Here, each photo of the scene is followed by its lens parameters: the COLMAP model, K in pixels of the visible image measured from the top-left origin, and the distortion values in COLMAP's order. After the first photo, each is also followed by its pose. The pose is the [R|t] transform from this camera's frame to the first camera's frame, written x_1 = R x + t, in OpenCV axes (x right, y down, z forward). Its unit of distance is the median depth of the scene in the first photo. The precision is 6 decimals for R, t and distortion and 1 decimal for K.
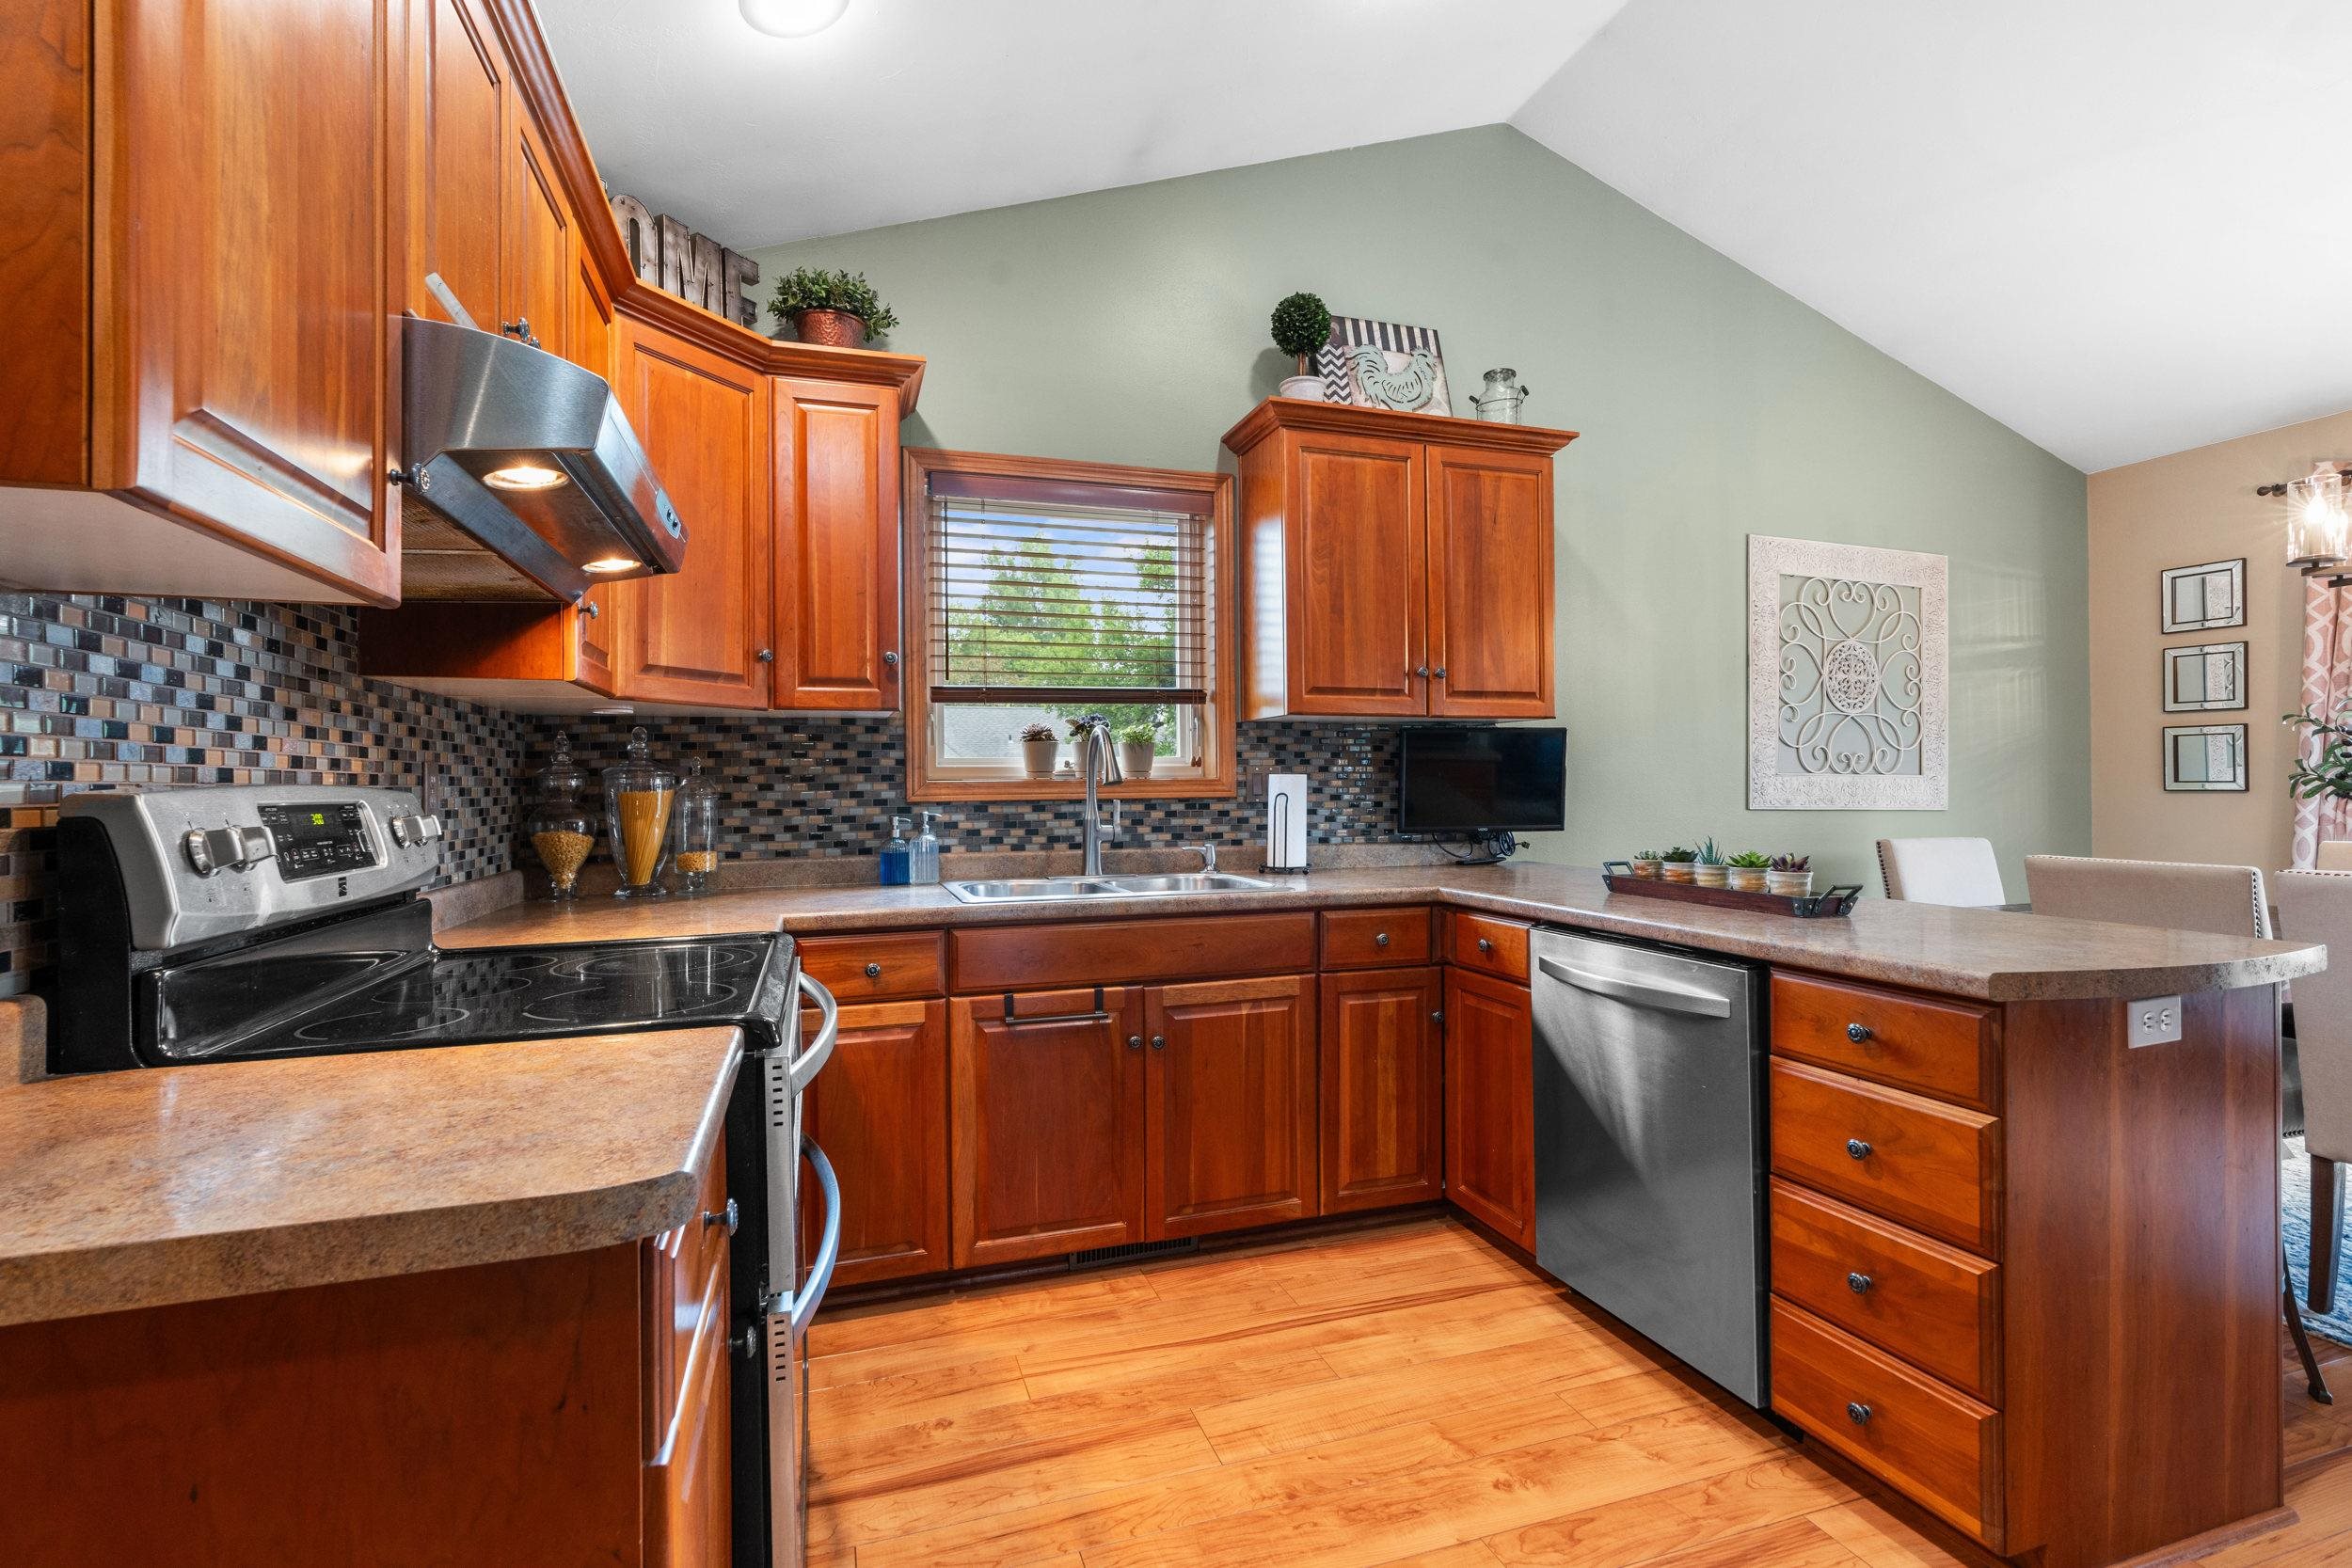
lens RADIAL K [[1063.5, 0, 1160.9], [0, 1063.5, 779.3], [0, 0, 1]] dist [-0.008014, 0.003065]
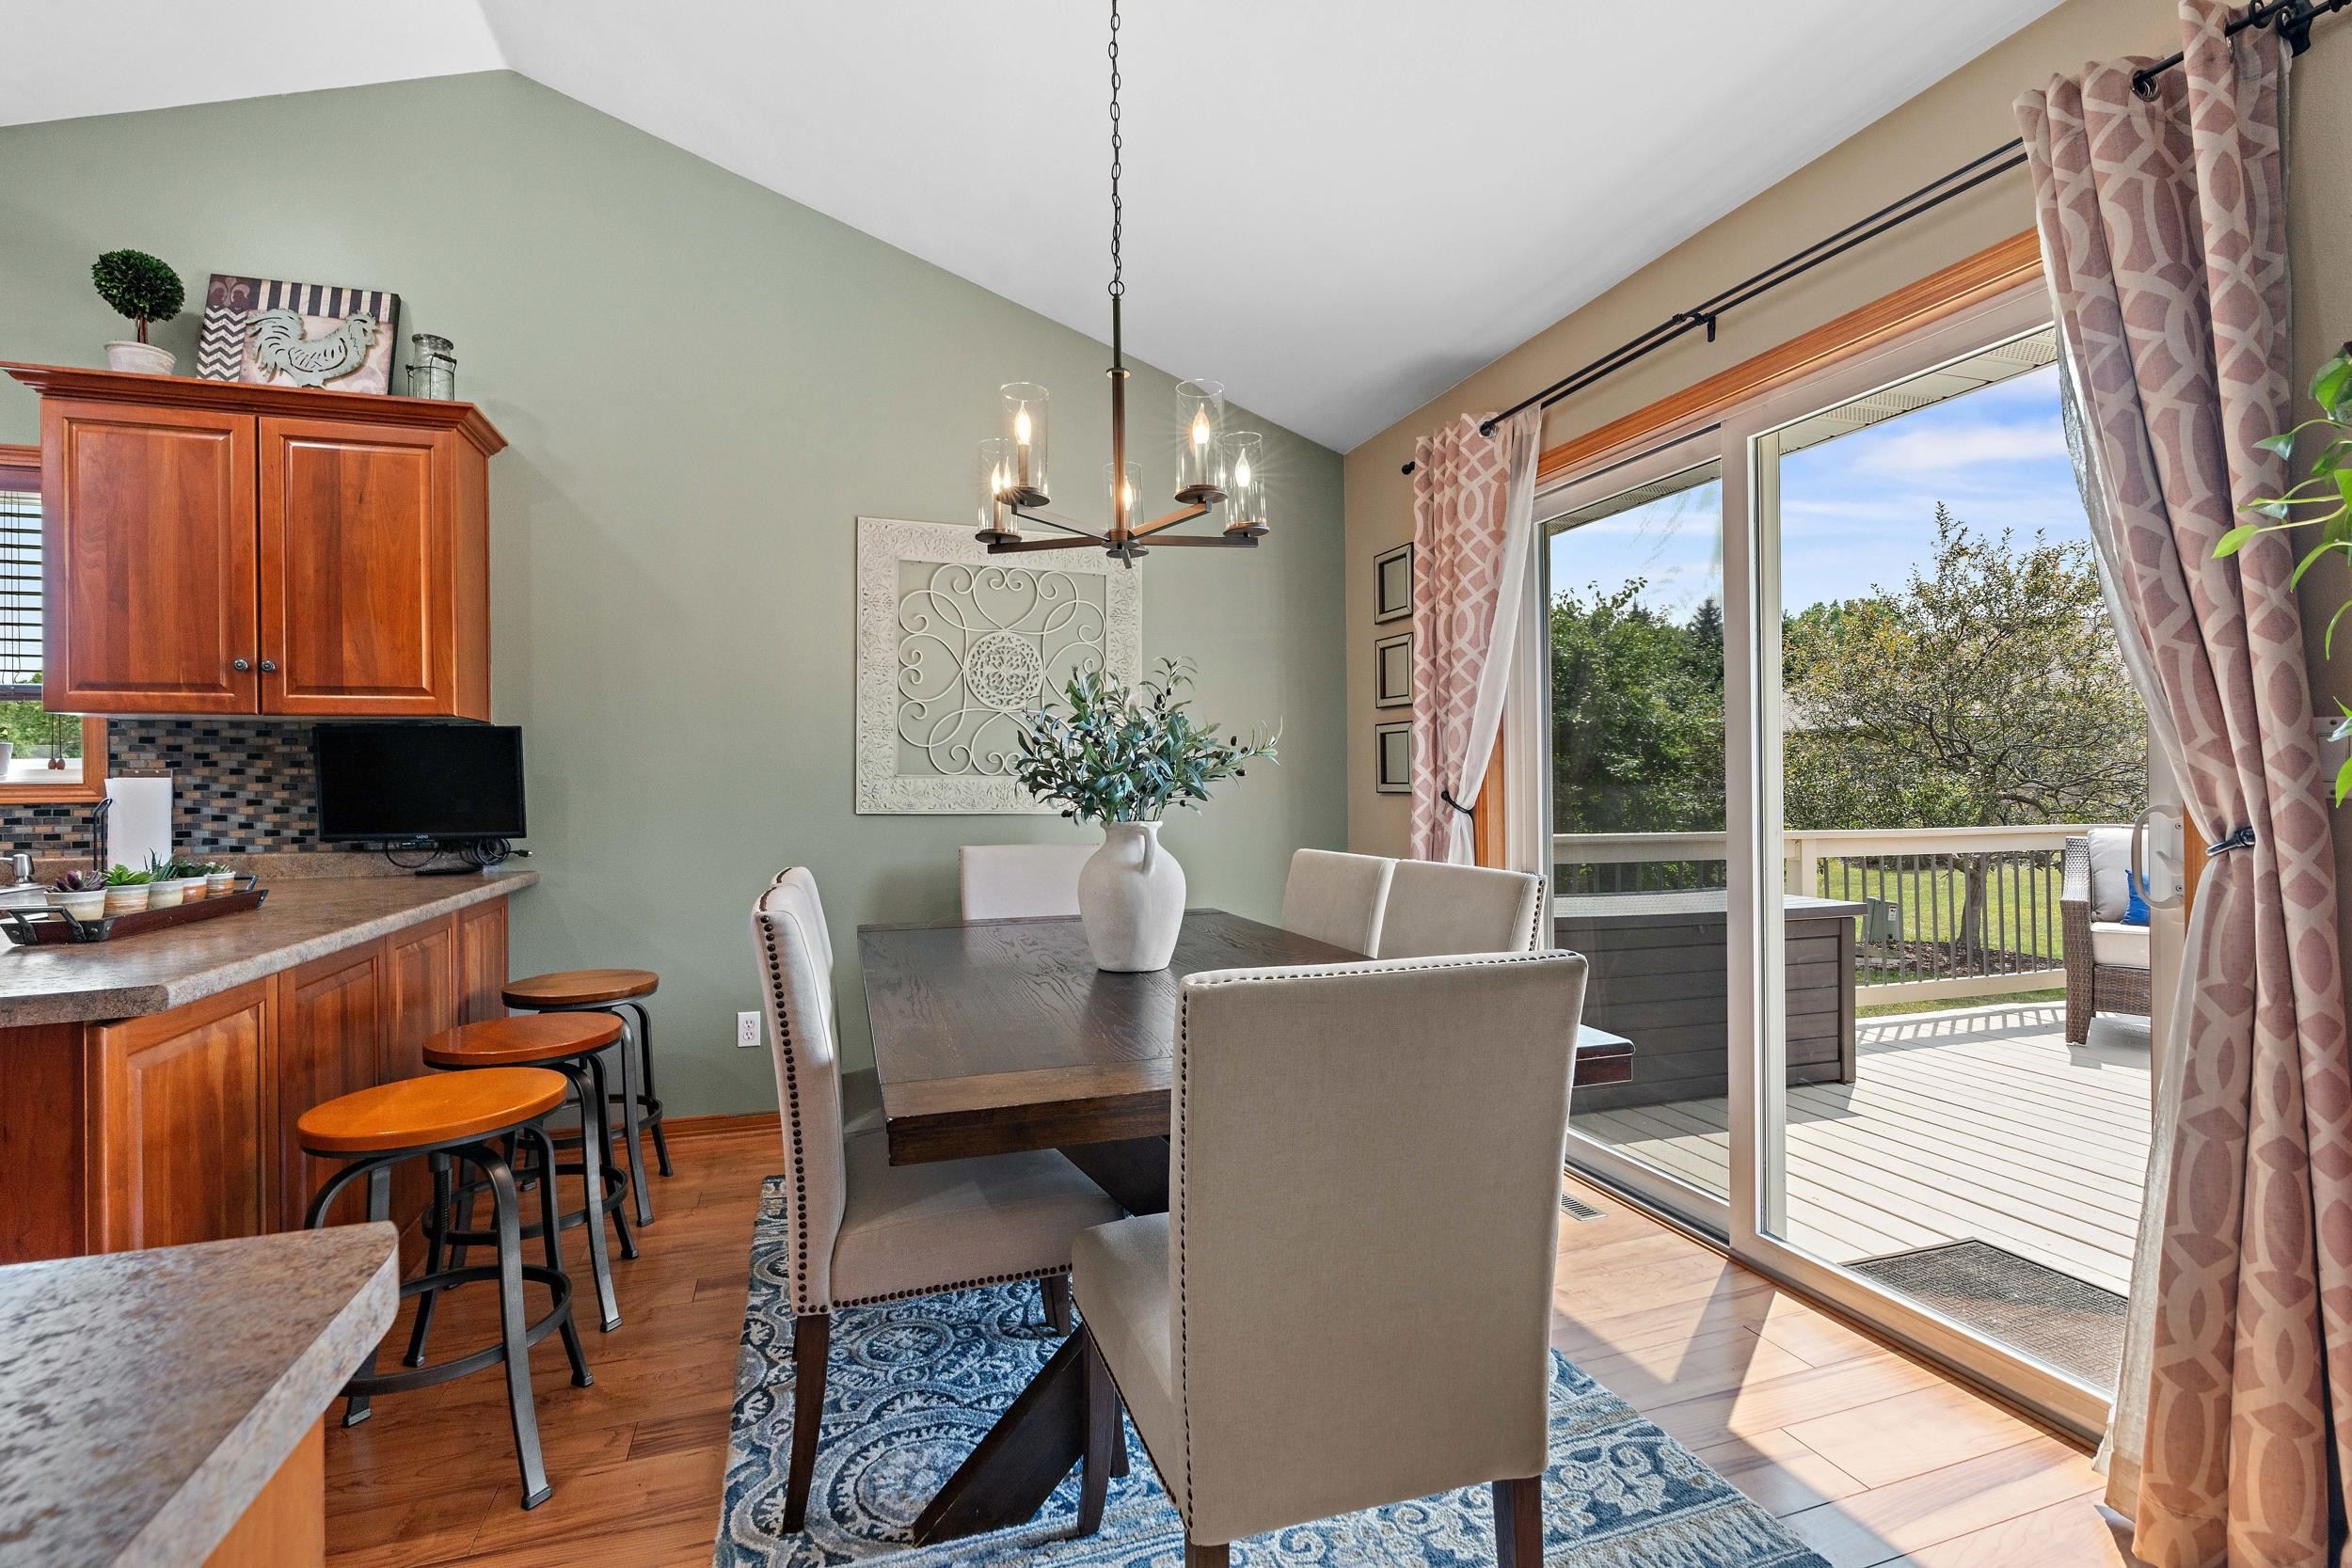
lens RADIAL K [[1063.5, 0, 1165.0], [0, 1063.5, 781.2], [0, 0, 1]] dist [-0.008014, 0.003065]
pose [[0.999978, -0.001427, 0.006441, 1.111649], [0.001407, 0.999994, 0.003128, -0.003508], [-0.006445, -0.003119, 0.999974, 0.091829]]
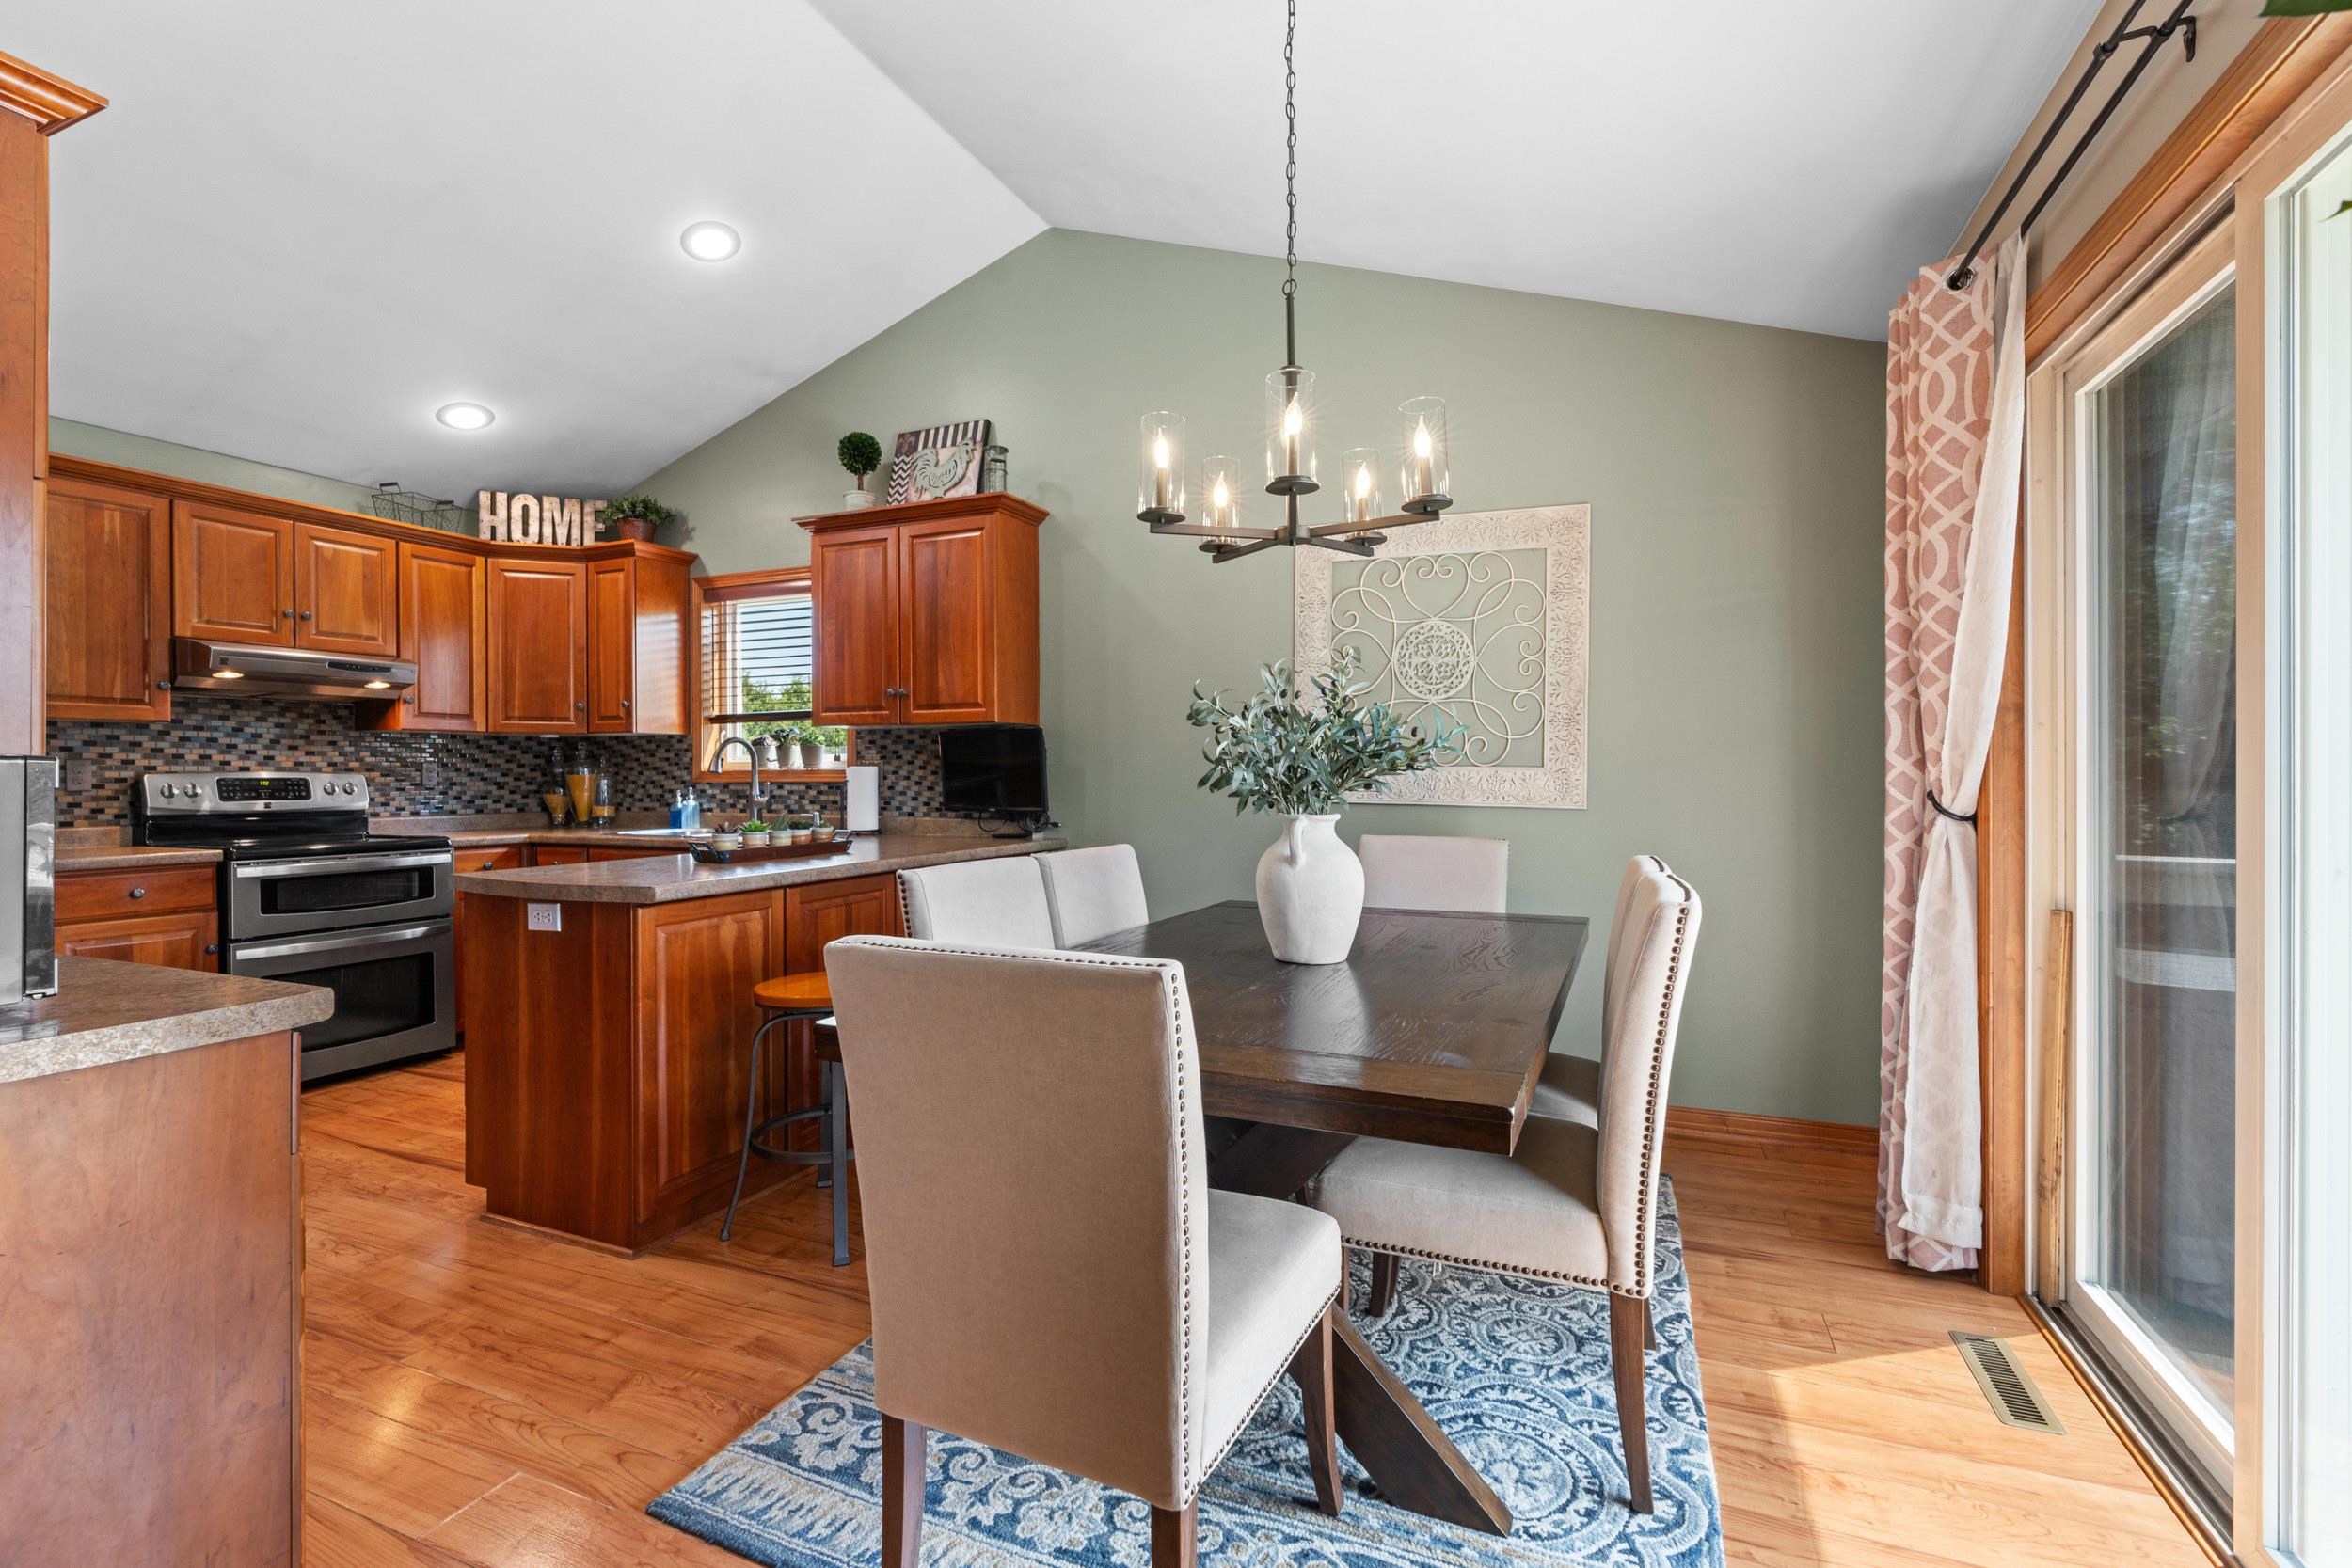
lens RADIAL K [[1063.5, 0, 1166.9], [0, 1063.5, 780.7], [0, 0, 1]] dist [-0.008014, 0.003065]
pose [[0.746824, 0.010337, -0.664942, 1.545615], [-0.000545, 0.999888, 0.014933, -0.007805], [0.665022, -0.010790, 0.746746, 0.221293]]
